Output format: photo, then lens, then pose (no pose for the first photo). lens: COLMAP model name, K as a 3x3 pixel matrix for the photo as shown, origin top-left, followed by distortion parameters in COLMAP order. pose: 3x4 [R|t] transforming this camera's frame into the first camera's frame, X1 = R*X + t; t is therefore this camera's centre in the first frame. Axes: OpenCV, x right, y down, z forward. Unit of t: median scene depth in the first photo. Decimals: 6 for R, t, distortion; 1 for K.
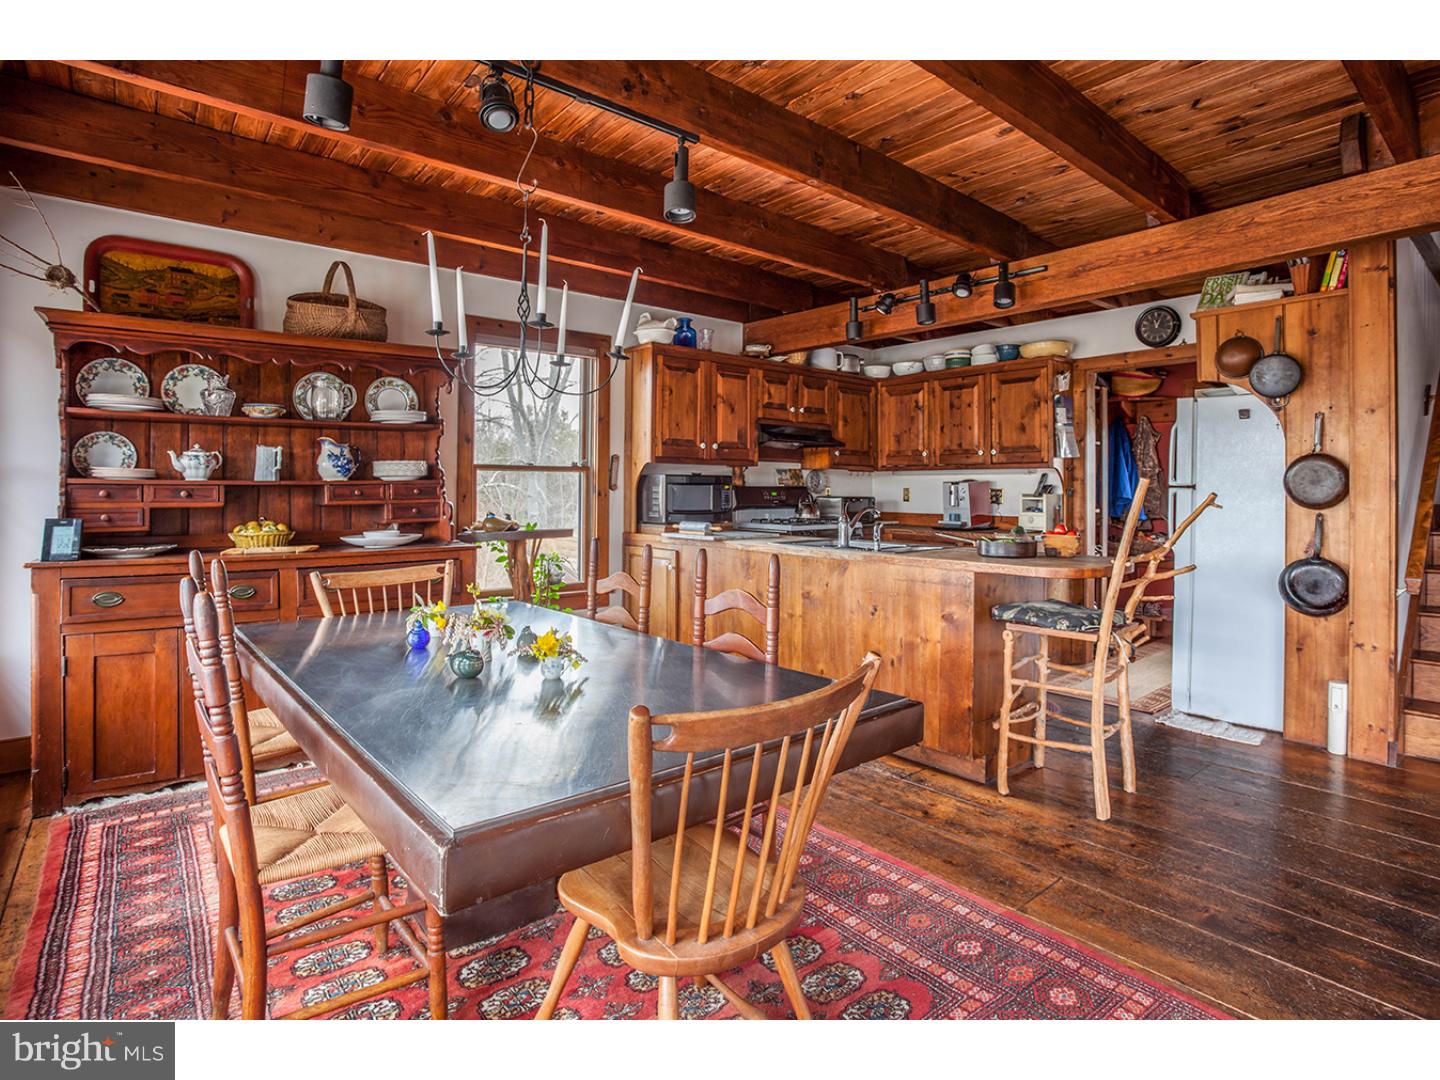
lens RADIAL K [[755.3, 0, 719.4], [0, 755.3, 490.3], [0, 0, 1]] dist [-0.046185, 0.000241]
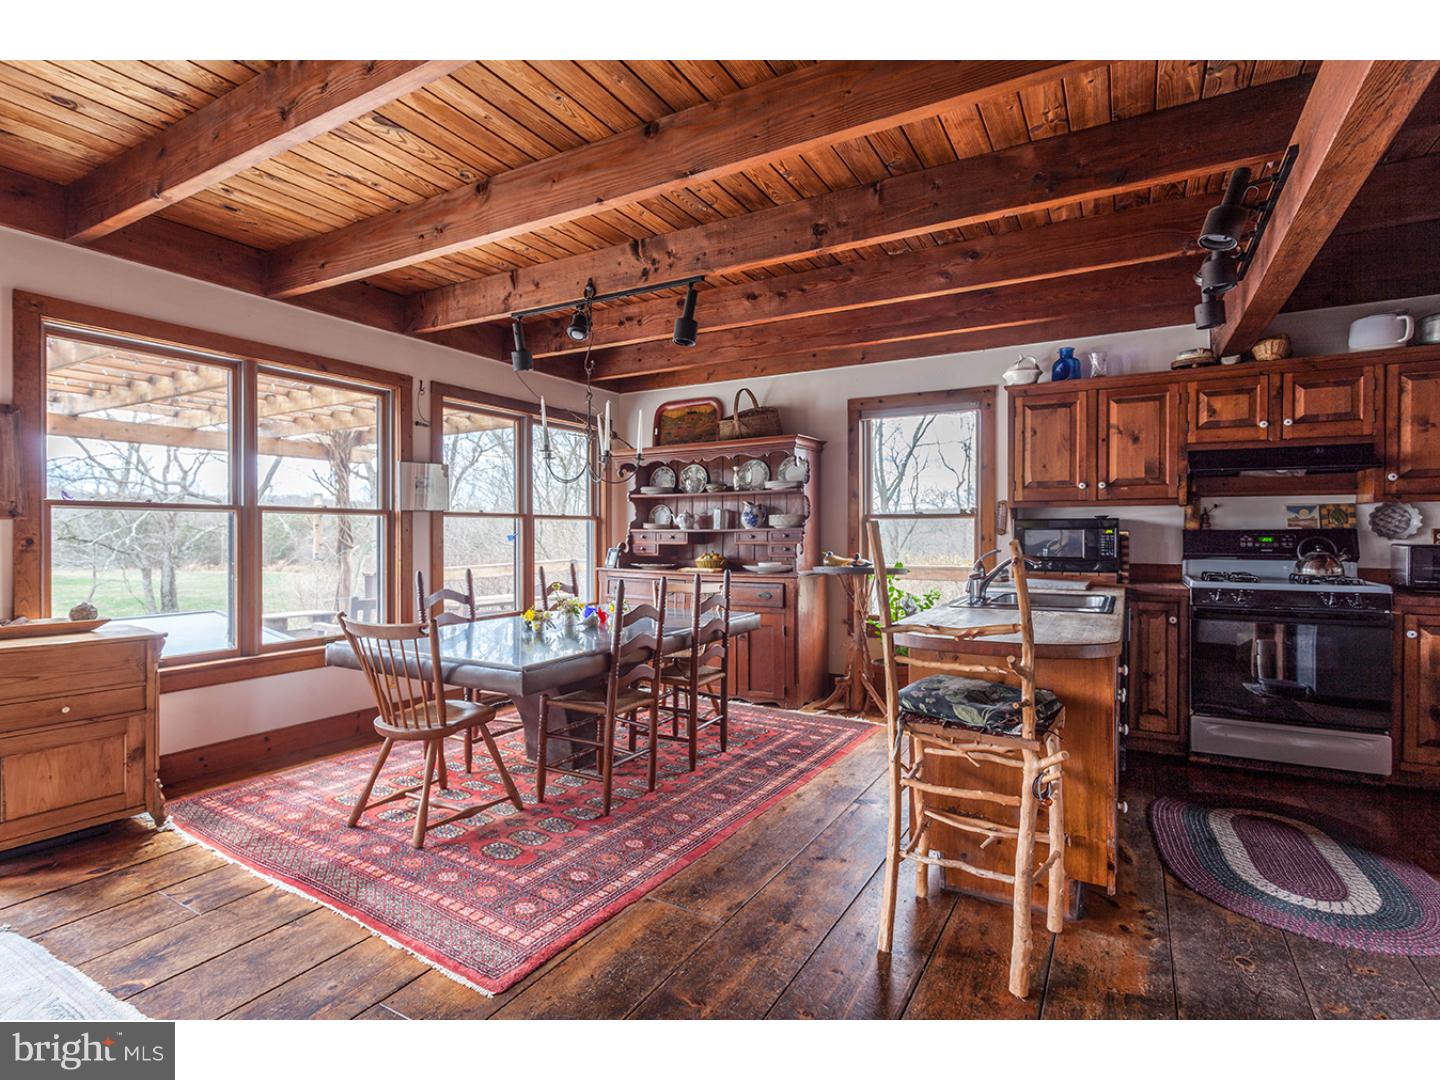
lens RADIAL K [[716.6, 0, 720.0], [0, 716.6, 540.0], [0, 0, 1]] dist [0.001144, 0.000770]
pose [[0.348477, 0.009981, -0.937264, 0.645808], [0.004071, 0.999918, 0.012162, -0.006653], [0.937309, -0.008054, 0.348408, 0.304655]]
